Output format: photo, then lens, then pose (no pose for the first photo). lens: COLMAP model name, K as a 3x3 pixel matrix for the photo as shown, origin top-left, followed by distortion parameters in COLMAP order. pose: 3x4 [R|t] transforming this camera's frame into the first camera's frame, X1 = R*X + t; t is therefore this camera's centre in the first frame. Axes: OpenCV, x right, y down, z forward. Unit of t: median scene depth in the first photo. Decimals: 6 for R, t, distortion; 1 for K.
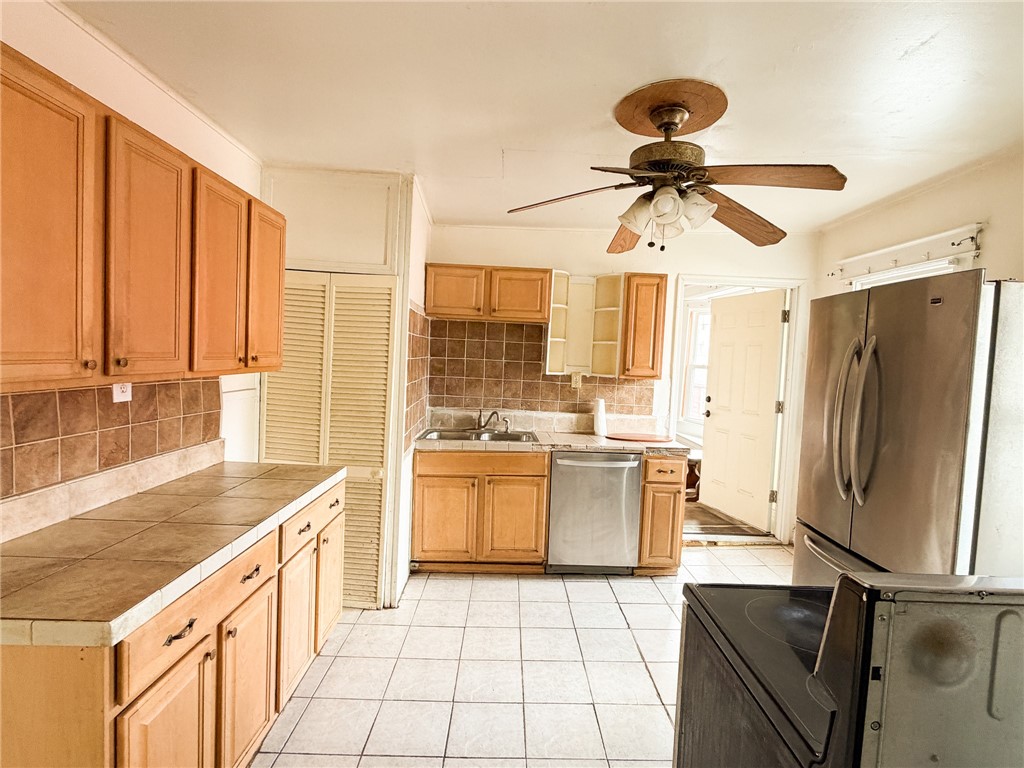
lens RADIAL K [[512.2, 0, 513.1], [0, 512.2, 385.0], [0, 0, 1]] dist [0.006985, 0.001320]
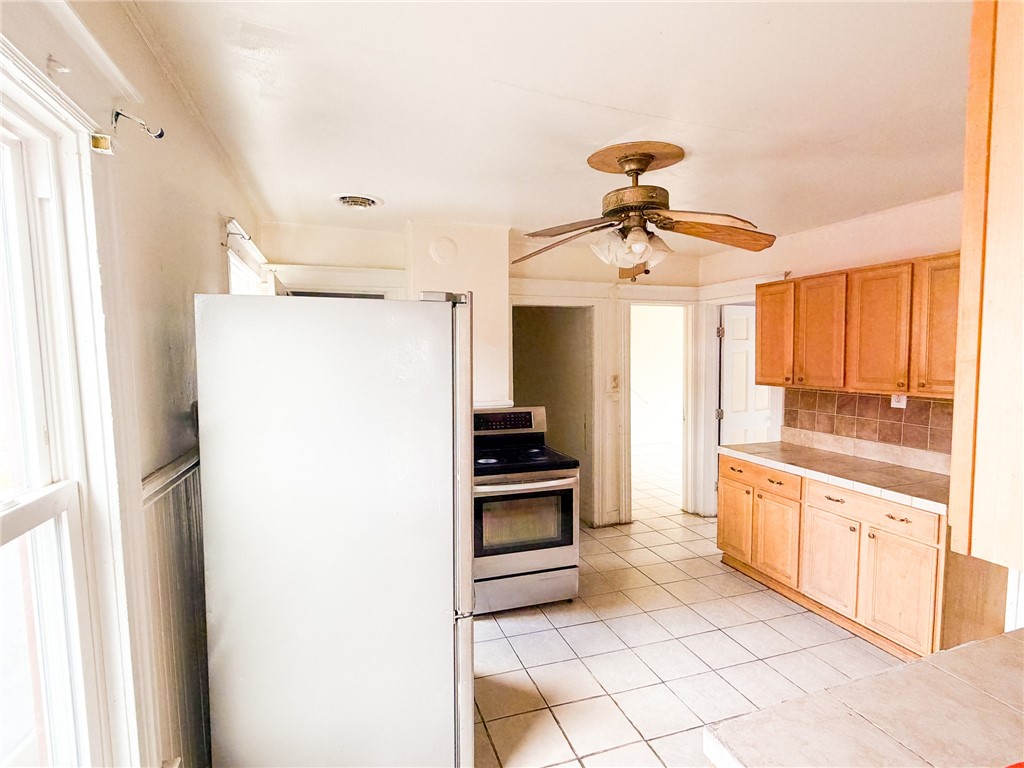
lens RADIAL K [[512.2, 0, 510.7], [0, 512.2, 390.7], [0, 0, 1]] dist [0.006985, 0.001320]
pose [[-0.951044, -0.014476, -0.308717, 1.010876], [-0.051369, 0.992412, 0.111713, -0.151334], [0.304758, 0.122102, -0.944571, 2.276730]]
